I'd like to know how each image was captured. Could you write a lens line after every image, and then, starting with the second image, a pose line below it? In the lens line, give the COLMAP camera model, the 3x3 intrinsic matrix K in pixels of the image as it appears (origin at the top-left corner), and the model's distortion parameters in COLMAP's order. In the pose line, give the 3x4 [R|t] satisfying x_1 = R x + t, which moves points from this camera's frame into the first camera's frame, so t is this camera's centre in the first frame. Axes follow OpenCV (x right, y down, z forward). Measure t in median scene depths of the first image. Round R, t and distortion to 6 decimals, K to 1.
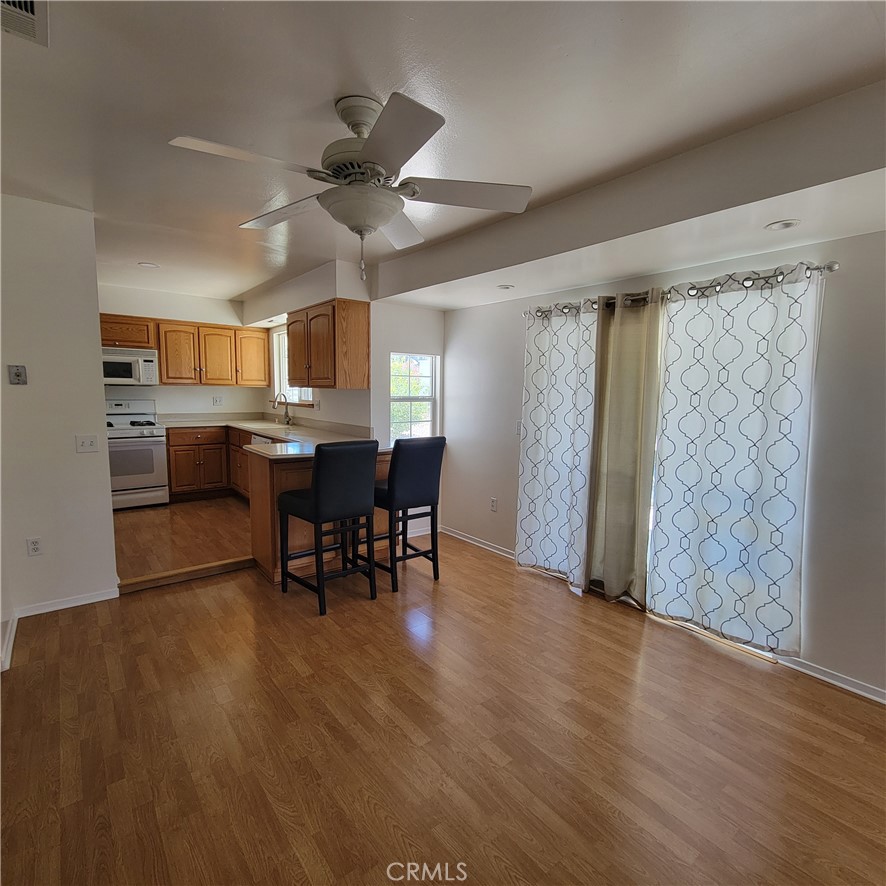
lens RADIAL K [[481.2, 0, 442.1], [0, 481.2, 447.0], [0, 0, 1]] dist [0.002506, -0.000649]
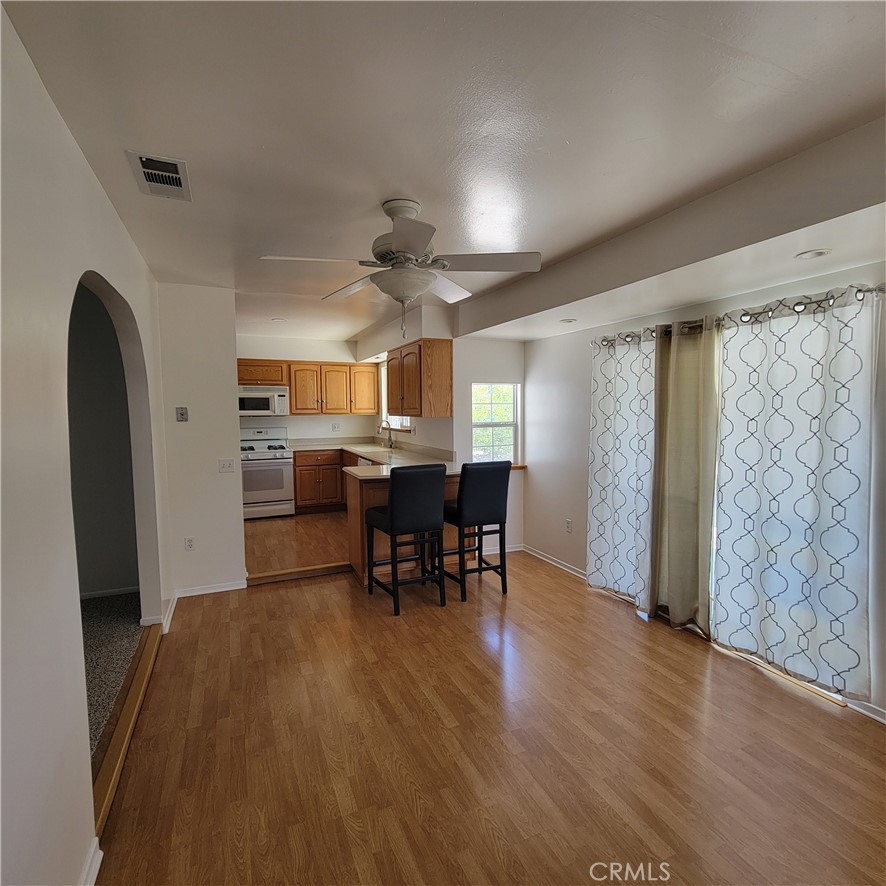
lens RADIAL K [[481.2, 0, 443.0], [0, 481.2, 447.0], [0, 0, 1]] dist [0.002506, -0.000649]
pose [[0.967578, -0.002757, -0.252556, 0.131295], [-0.007277, 0.999221, -0.038785, -0.009494], [0.252467, 0.039365, 0.966805, -0.090706]]
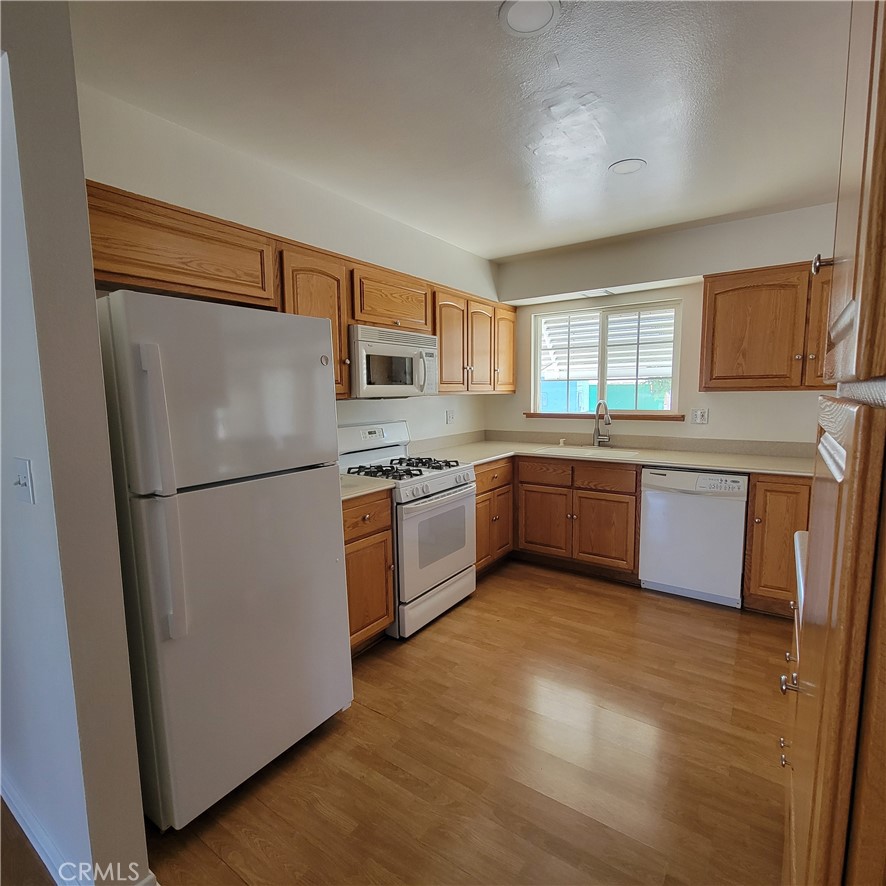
lens RADIAL K [[481.2, 0, 440.2], [0, 481.2, 444.7], [0, 0, 1]] dist [0.002506, -0.000649]
pose [[0.956038, -0.063712, 0.286239, -1.178038], [0.065311, 0.997857, 0.003965, -0.109069], [-0.285878, 0.014903, 0.958150, 0.671815]]
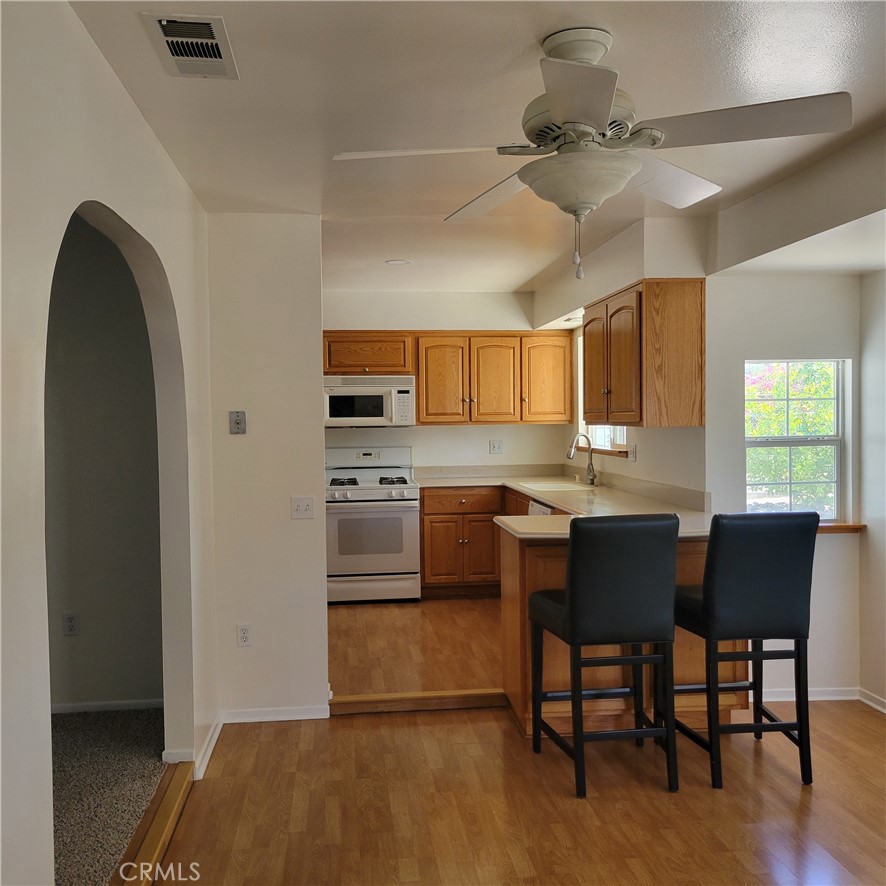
lens RADIAL K [[885.8, 0, 432.5], [0, 885.8, 451.8], [0, 0, 1]] dist [0.033153, 0.000000]
pose [[0.843578, -0.007248, -0.536957, 0.177780], [-0.036265, 0.996857, -0.070429, -0.003600], [0.535780, 0.078885, 0.840664, -0.080067]]
